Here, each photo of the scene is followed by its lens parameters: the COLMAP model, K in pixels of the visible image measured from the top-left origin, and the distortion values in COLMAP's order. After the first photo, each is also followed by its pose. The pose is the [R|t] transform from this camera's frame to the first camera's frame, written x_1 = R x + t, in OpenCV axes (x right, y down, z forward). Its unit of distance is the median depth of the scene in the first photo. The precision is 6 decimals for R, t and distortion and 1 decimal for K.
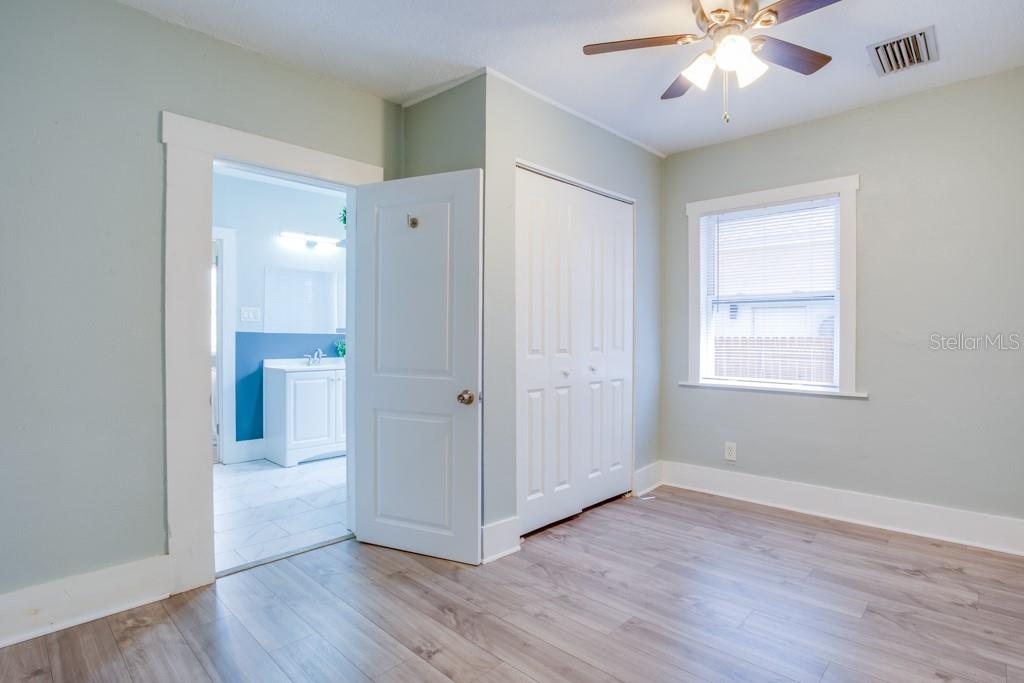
lens RADIAL K [[527.5, 0, 510.2], [0, 527.5, 336.8], [0, 0, 1]] dist [-0.063546, 0.028926]
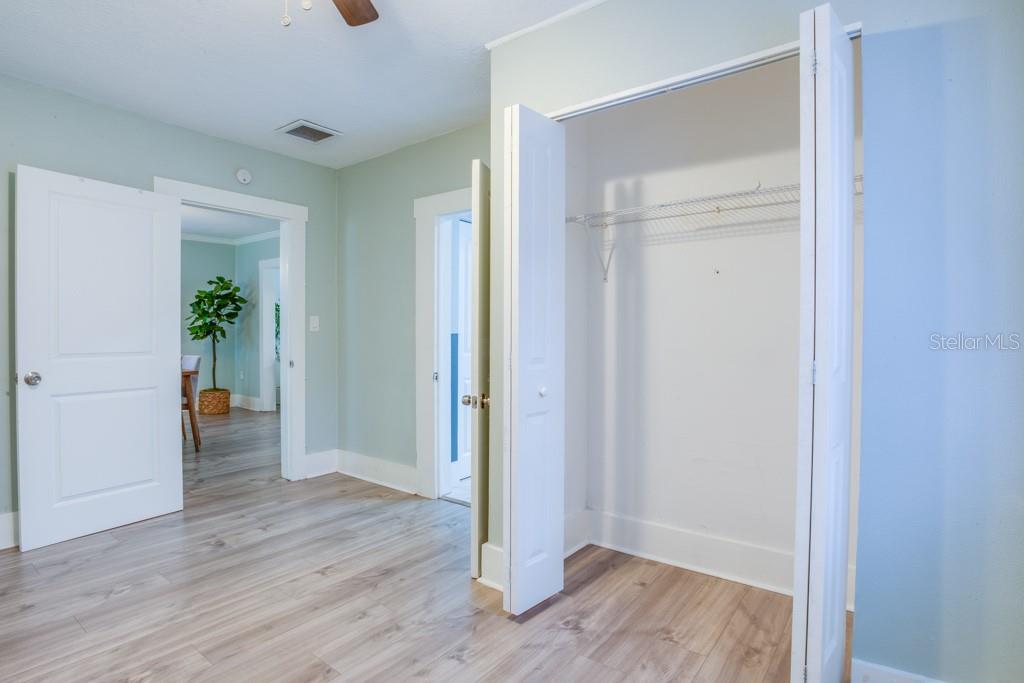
lens RADIAL K [[527.5, 0, 510.2], [0, 527.5, 336.8], [0, 0, 1]] dist [-0.063546, 0.028926]
pose [[0.104352, 0.005018, -0.994528, 0.815204], [-0.008180, 0.999958, 0.004187, -0.006093], [0.994507, 0.007698, 0.104389, 0.885563]]
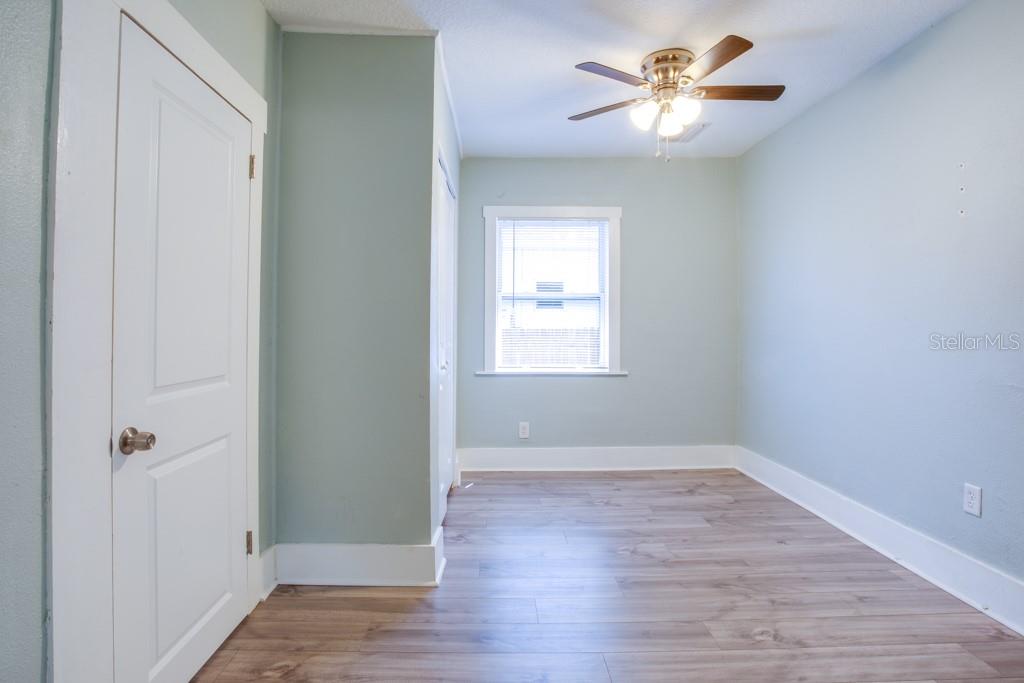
lens RADIAL K [[535.8, 0, 507.8], [0, 535.8, 325.5], [0, 0, 1]] dist [-0.029254, -0.000200]
pose [[0.707831, 0.007131, 0.706346, -0.558569], [0.001206, 0.999935, -0.011304, 0.006315], [-0.706381, 0.008854, 0.707776, 0.257828]]
